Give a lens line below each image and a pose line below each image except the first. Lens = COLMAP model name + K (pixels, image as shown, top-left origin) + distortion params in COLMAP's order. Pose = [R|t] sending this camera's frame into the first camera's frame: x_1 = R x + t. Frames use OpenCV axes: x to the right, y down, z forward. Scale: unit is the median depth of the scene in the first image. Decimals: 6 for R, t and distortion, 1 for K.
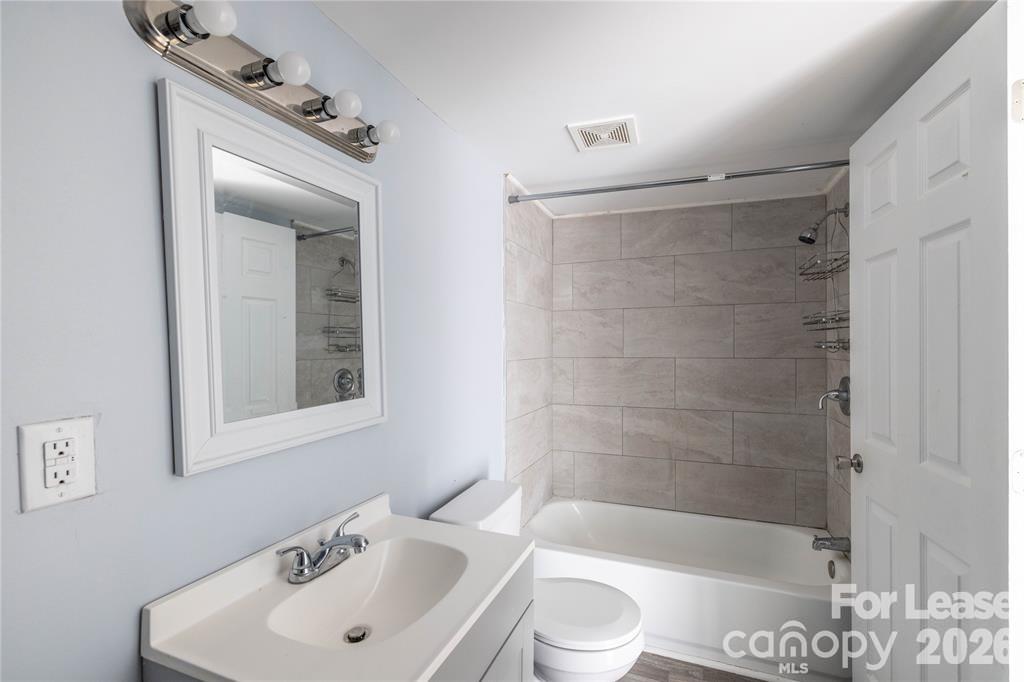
lens RADIAL K [[442.8, 0, 515.5], [0, 442.8, 341.7], [0, 0, 1]] dist [0.010661, -0.001722]
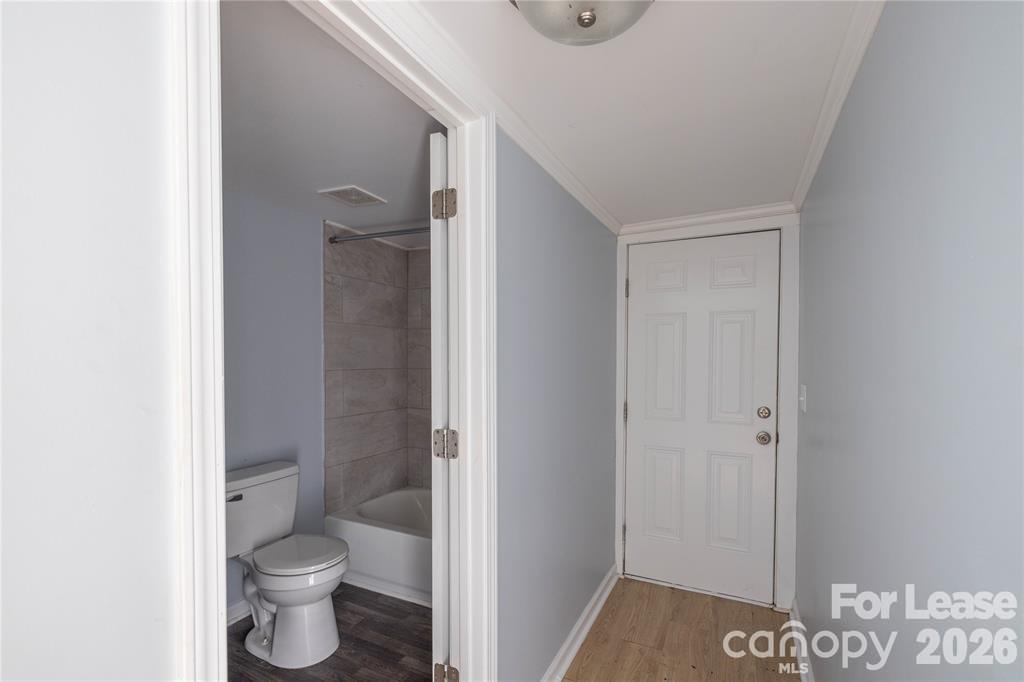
lens RADIAL K [[442.8, 0, 505.5], [0, 442.8, 358.0], [0, 0, 1]] dist [0.010661, -0.001722]
pose [[0.997670, 0.007958, -0.067754, 0.509670], [-0.007323, 0.999927, 0.009621, -0.006267], [0.067826, -0.009102, 0.997656, -0.187931]]
